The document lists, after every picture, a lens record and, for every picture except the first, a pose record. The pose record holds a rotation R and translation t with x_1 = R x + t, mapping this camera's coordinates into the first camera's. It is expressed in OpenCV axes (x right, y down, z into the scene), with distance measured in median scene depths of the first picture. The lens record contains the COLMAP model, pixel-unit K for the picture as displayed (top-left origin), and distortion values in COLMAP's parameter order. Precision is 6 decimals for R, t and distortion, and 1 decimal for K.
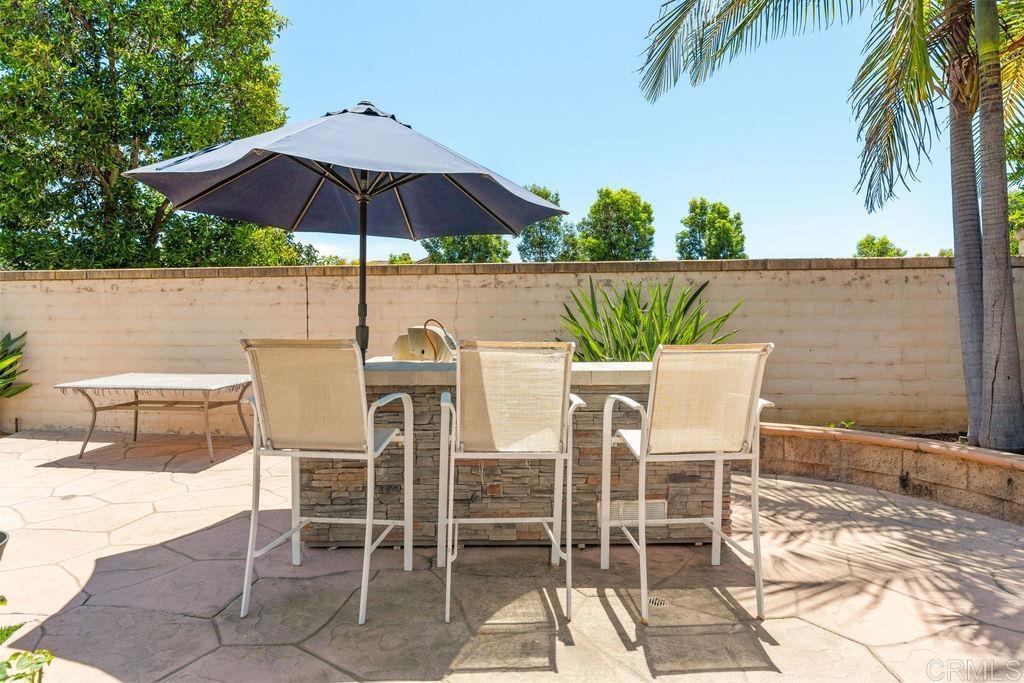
lens RADIAL K [[589.2, 0, 512.0], [0, 589.2, 341.5], [0, 0, 1]] dist [-0.001400, 0.000039]
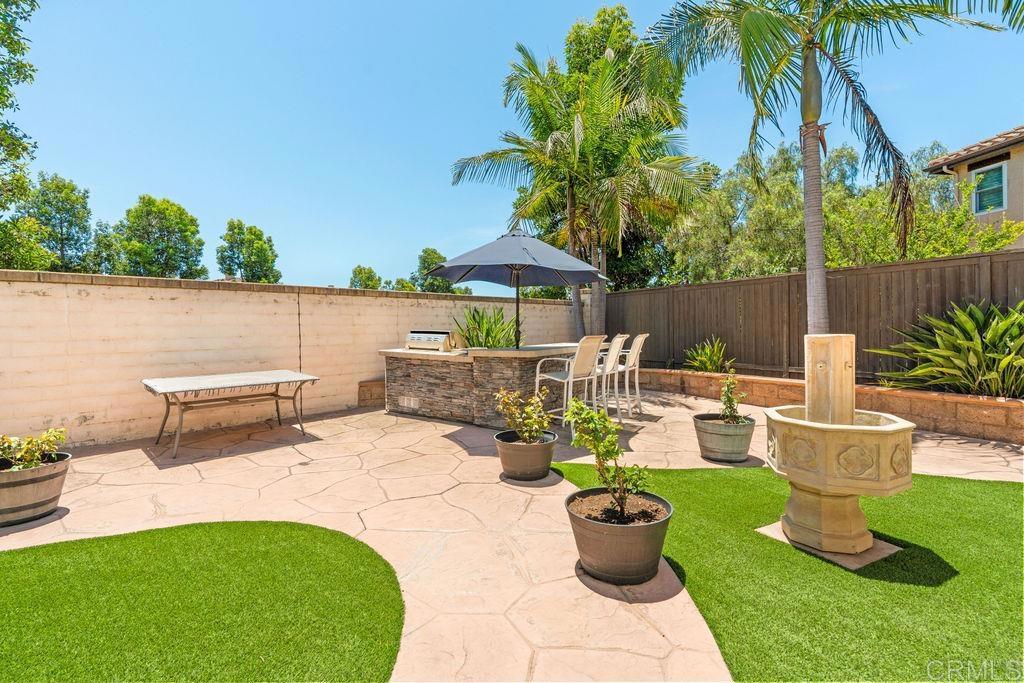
lens RADIAL K [[473.0, 0, 508.4], [0, 473.0, 335.0], [0, 0, 1]] dist [0.001237, 0.000193]
pose [[0.593390, -0.019665, 0.804675, -0.887093], [0.026581, 0.999635, 0.004828, -0.010371], [-0.804476, 0.018524, 0.593697, 0.001375]]
